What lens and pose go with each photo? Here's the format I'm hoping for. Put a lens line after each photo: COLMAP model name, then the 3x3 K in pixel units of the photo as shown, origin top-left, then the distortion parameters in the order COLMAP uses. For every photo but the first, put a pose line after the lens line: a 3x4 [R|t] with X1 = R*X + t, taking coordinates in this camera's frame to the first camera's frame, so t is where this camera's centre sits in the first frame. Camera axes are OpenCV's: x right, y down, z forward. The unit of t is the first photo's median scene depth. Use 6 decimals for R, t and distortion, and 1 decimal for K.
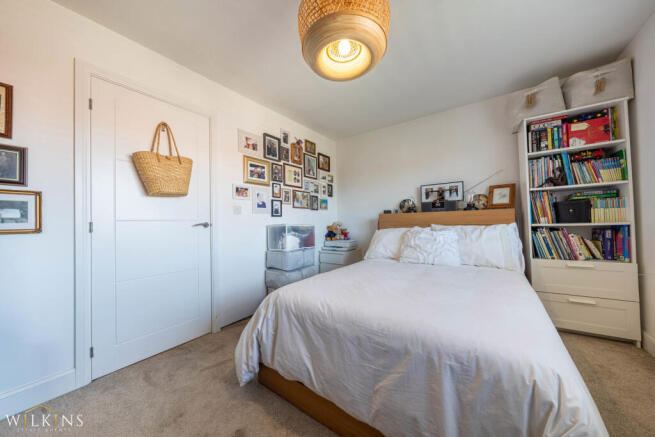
lens RADIAL K [[225.4, 0, 329.8], [0, 225.4, 218.3], [0, 0, 1]] dist [-0.002117, -0.000260]
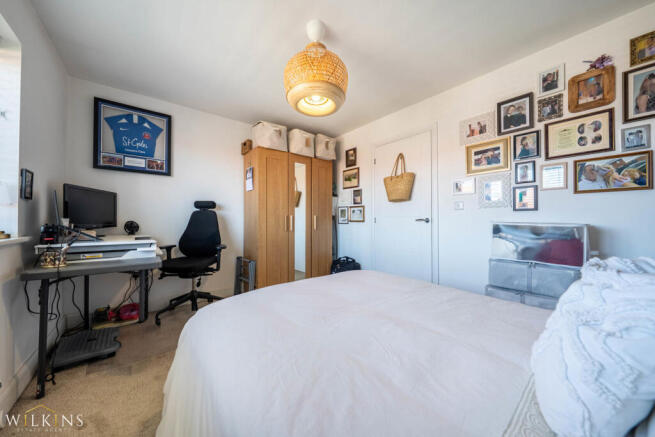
lens RADIAL K [[225.4, 0, 329.8], [0, 225.4, 218.3], [0, 0, 1]] dist [-0.002117, -0.000260]
pose [[-0.248590, 0.011062, -0.968546, 0.602818], [0.024467, 0.999687, 0.005138, -0.001440], [0.968300, -0.022420, -0.248783, 0.617142]]
